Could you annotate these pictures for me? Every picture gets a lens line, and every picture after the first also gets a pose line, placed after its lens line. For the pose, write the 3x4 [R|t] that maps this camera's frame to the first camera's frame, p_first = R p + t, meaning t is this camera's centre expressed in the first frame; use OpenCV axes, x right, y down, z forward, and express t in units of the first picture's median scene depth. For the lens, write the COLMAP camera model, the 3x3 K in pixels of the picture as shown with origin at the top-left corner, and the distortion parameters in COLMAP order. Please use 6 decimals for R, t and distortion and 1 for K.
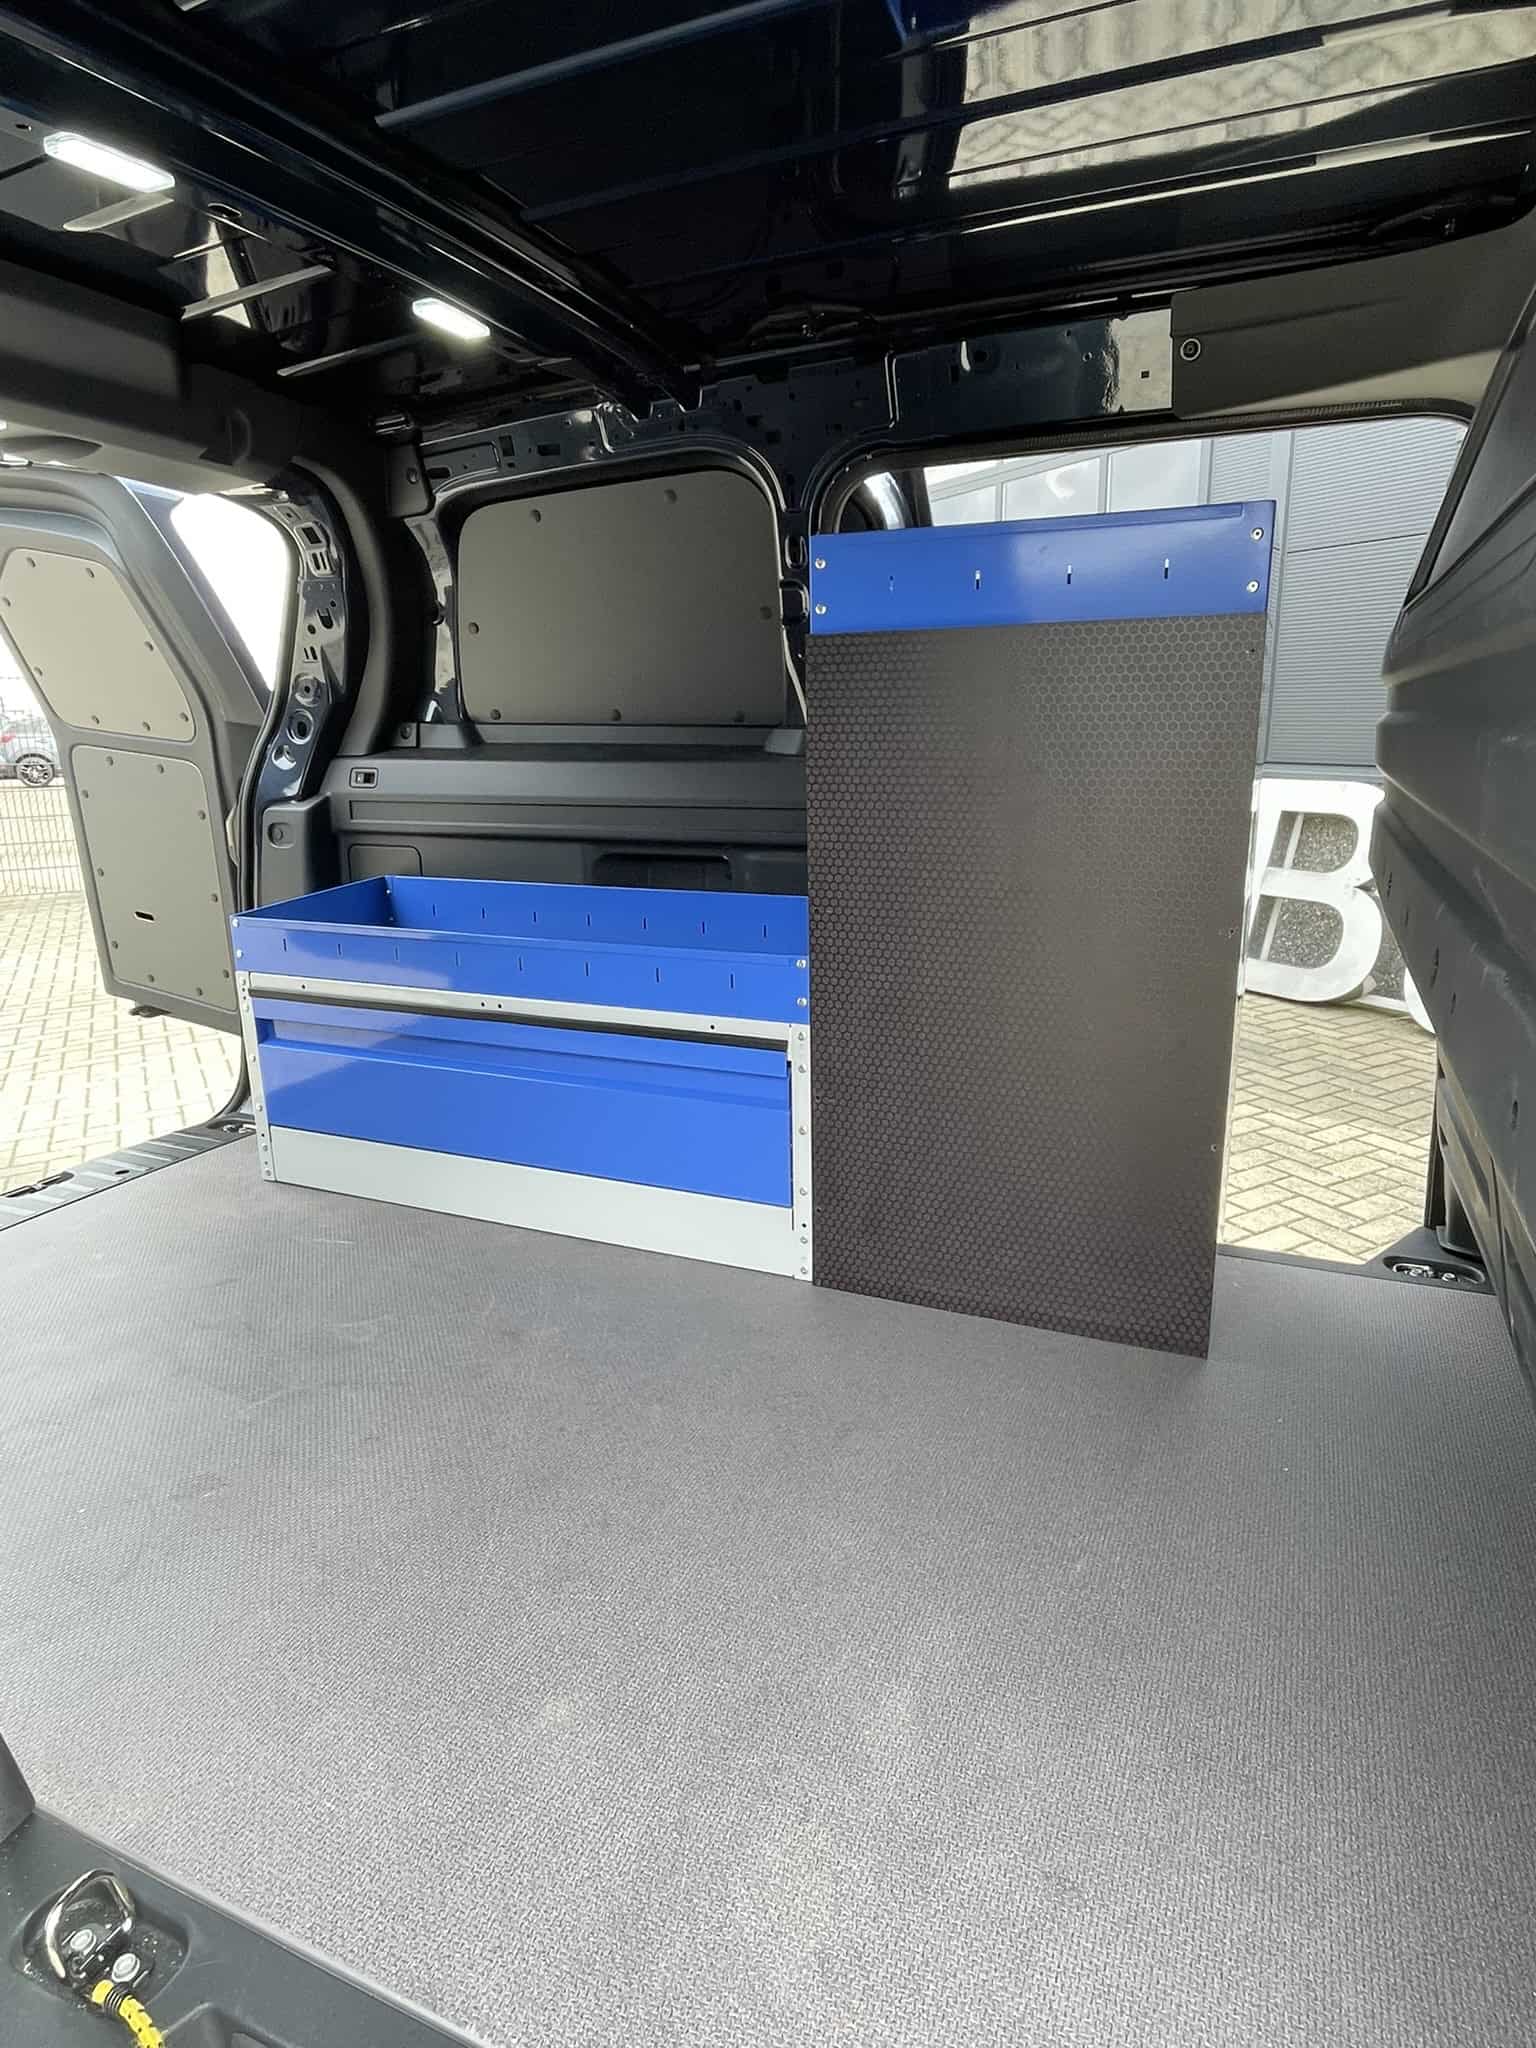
lens RADIAL K [[1167.8, 0, 768.0], [0, 1167.8, 1024.0], [0, 0, 1]] dist [0.000156, -0.001632]
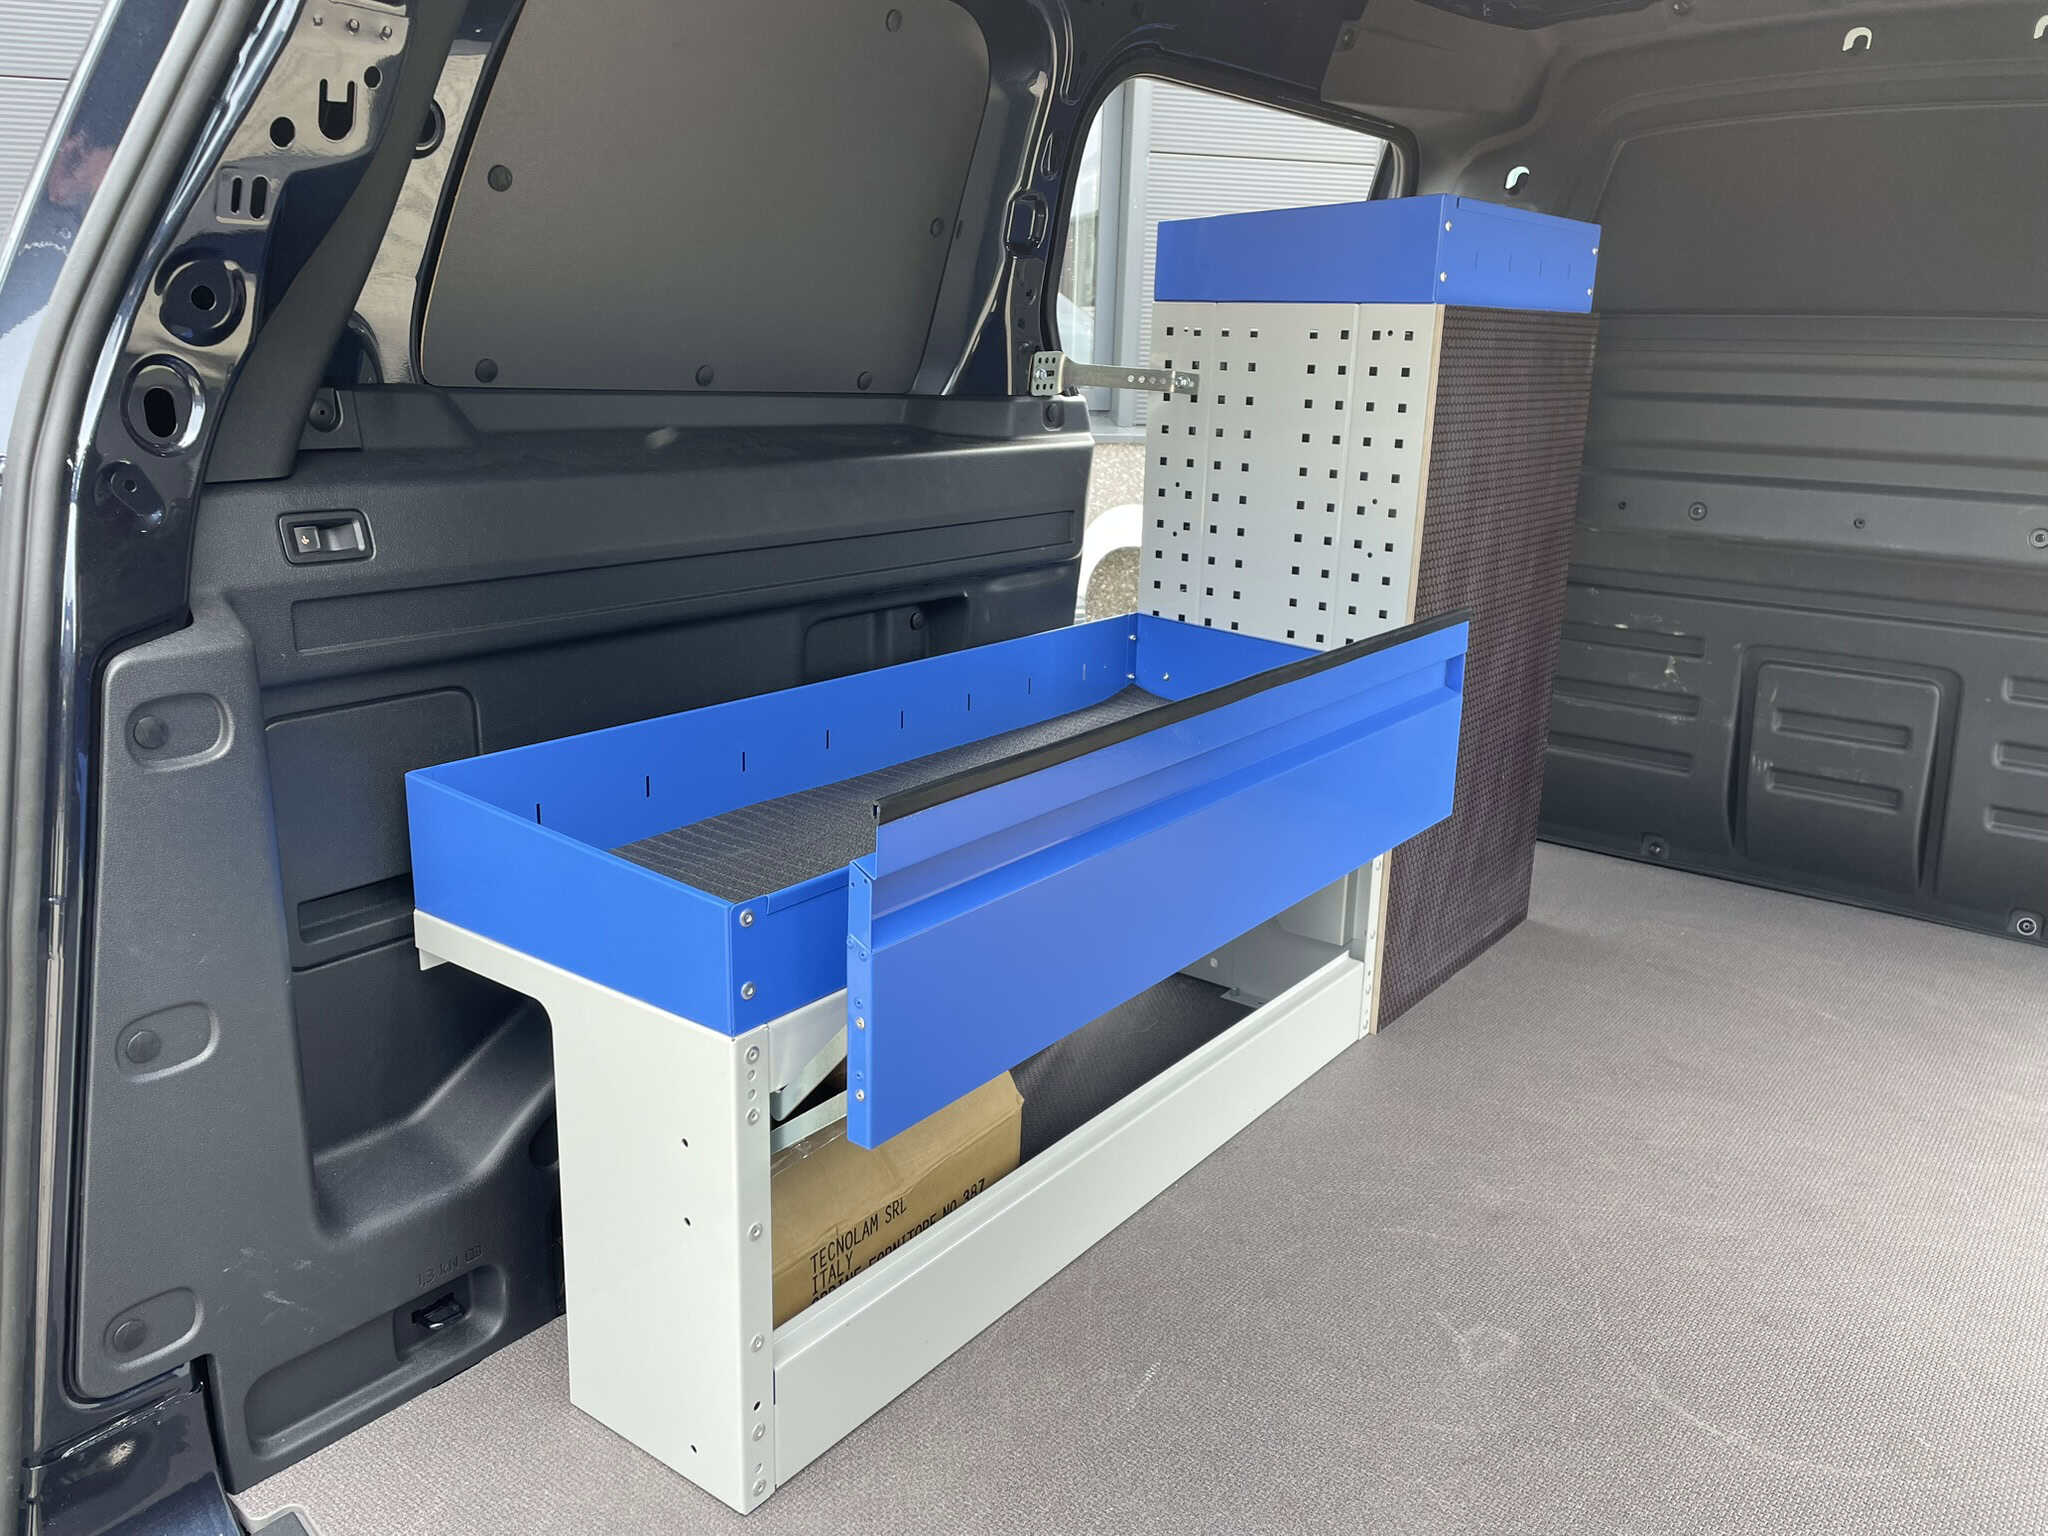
lens RADIAL K [[1541.6, 0, 1024.0], [0, 1541.6, 768.0], [0, 0, 1]] dist [0.088851, -0.114334]
pose [[0.234161, -0.233652, 0.943703, -0.936566], [0.218484, 0.958508, 0.183105, -0.210602], [-0.947330, 0.163308, 0.275494, 0.763257]]
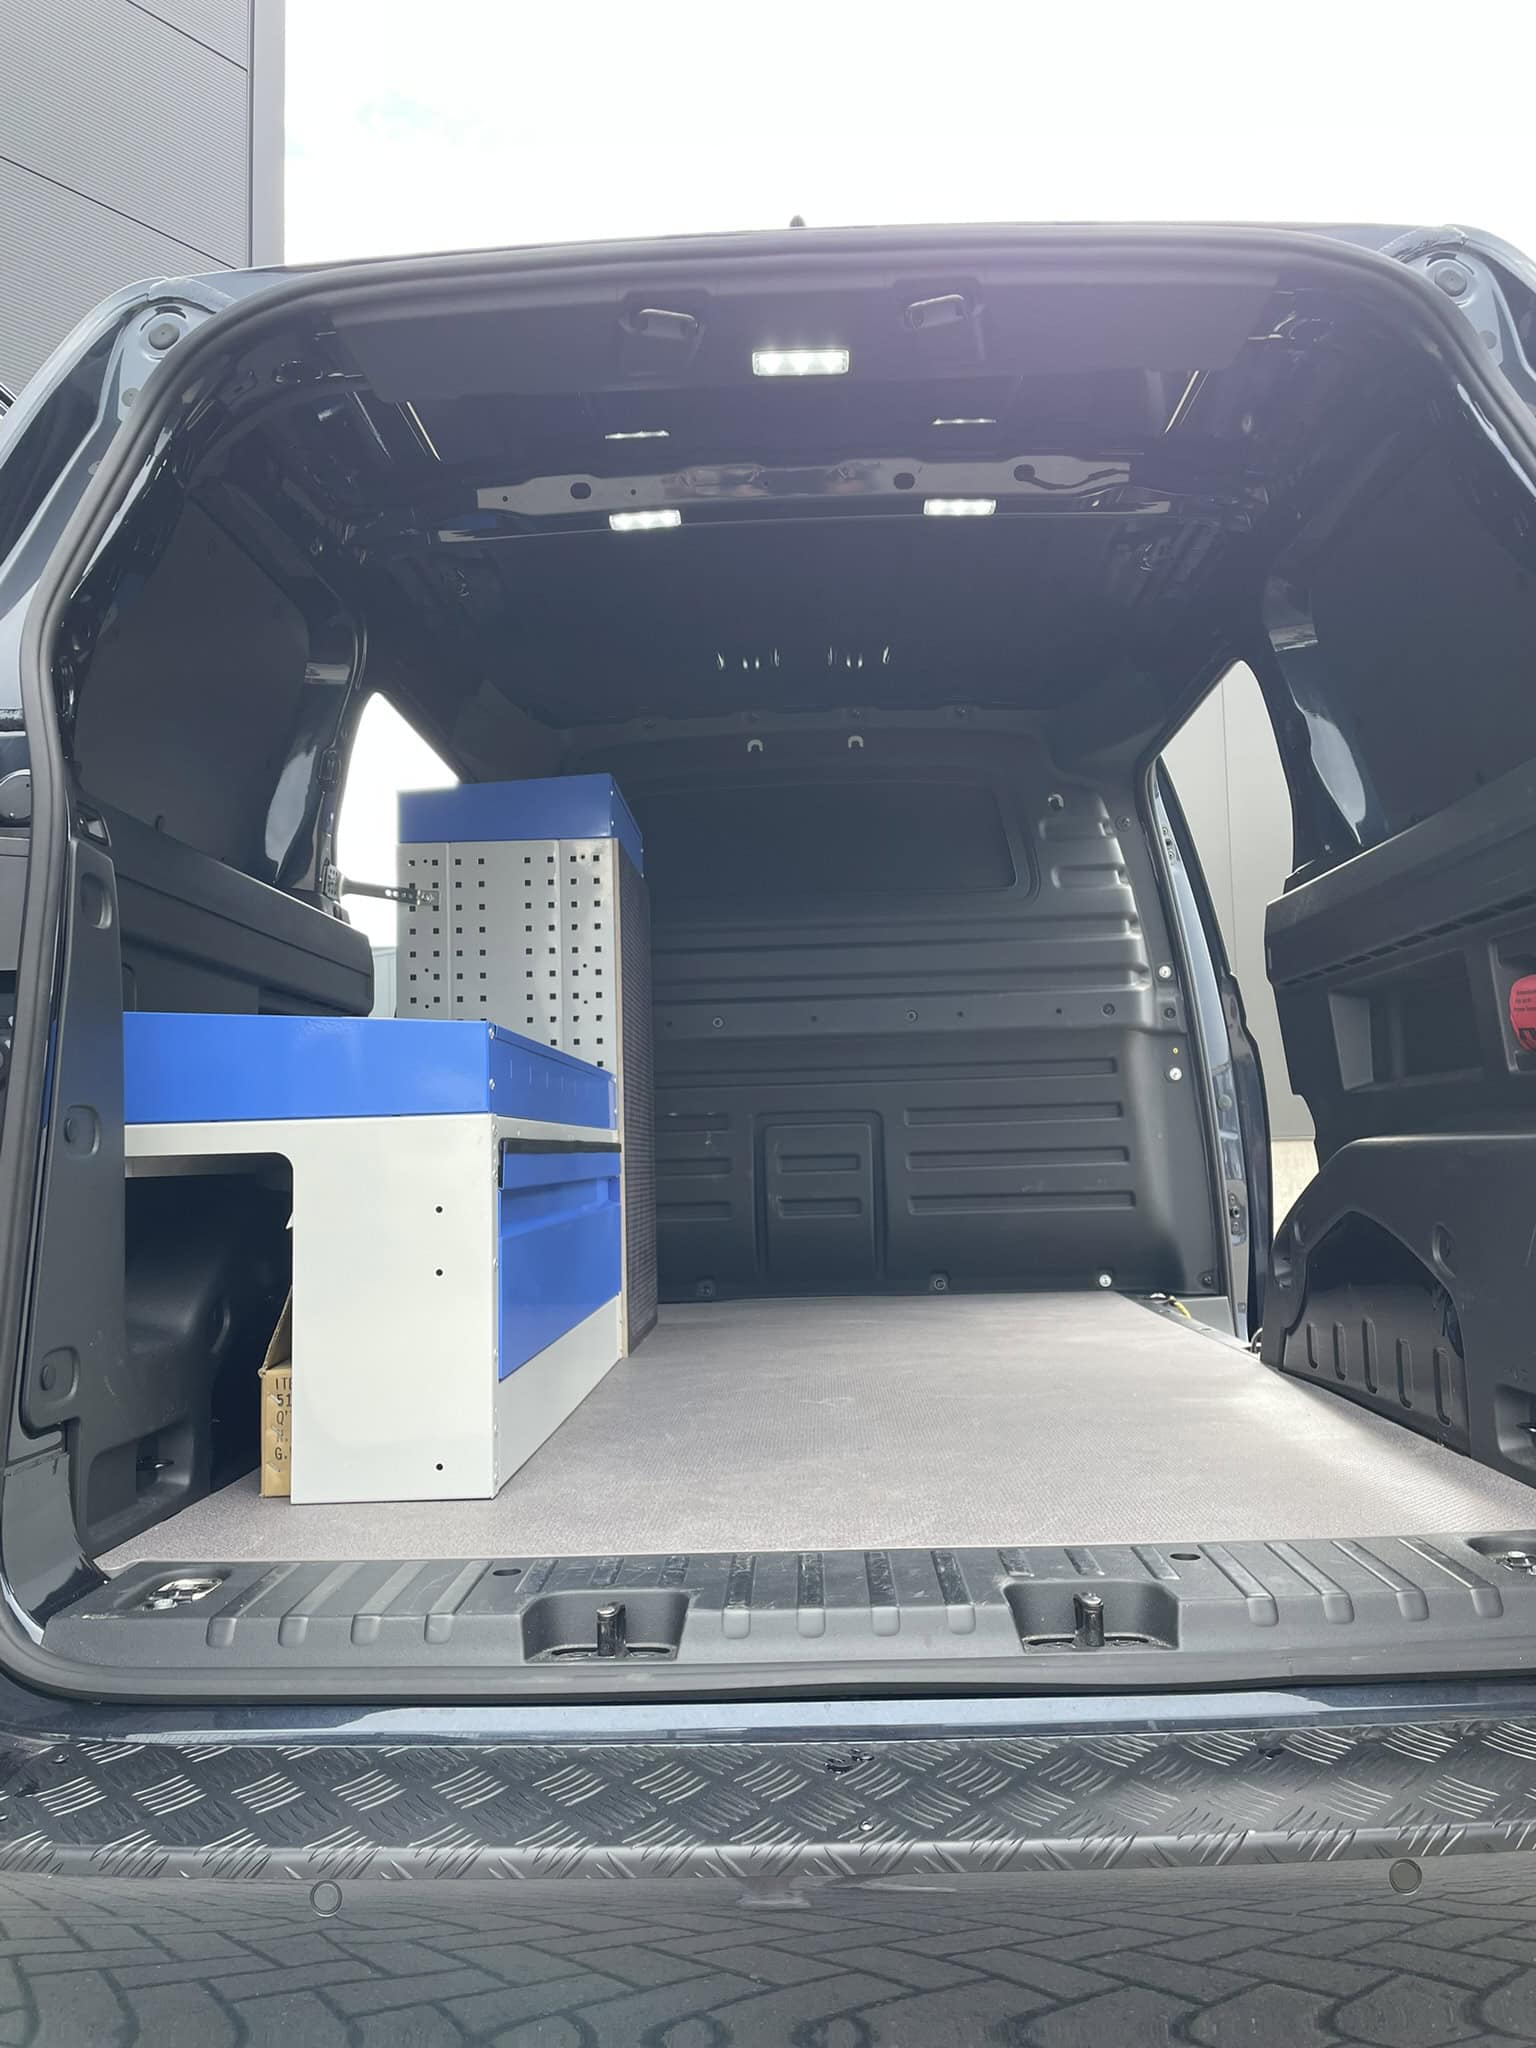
lens RADIAL K [[1547.3, 0, 770.1], [0, 1547.3, 1038.6], [0, 0, 1]] dist [0.096242, -0.130636]
pose [[-0.378744, 0.104301, 0.919605, -1.278653], [0.270345, 0.962761, 0.002148, -0.044583], [-0.885136, 0.249424, -0.392838, 1.201092]]
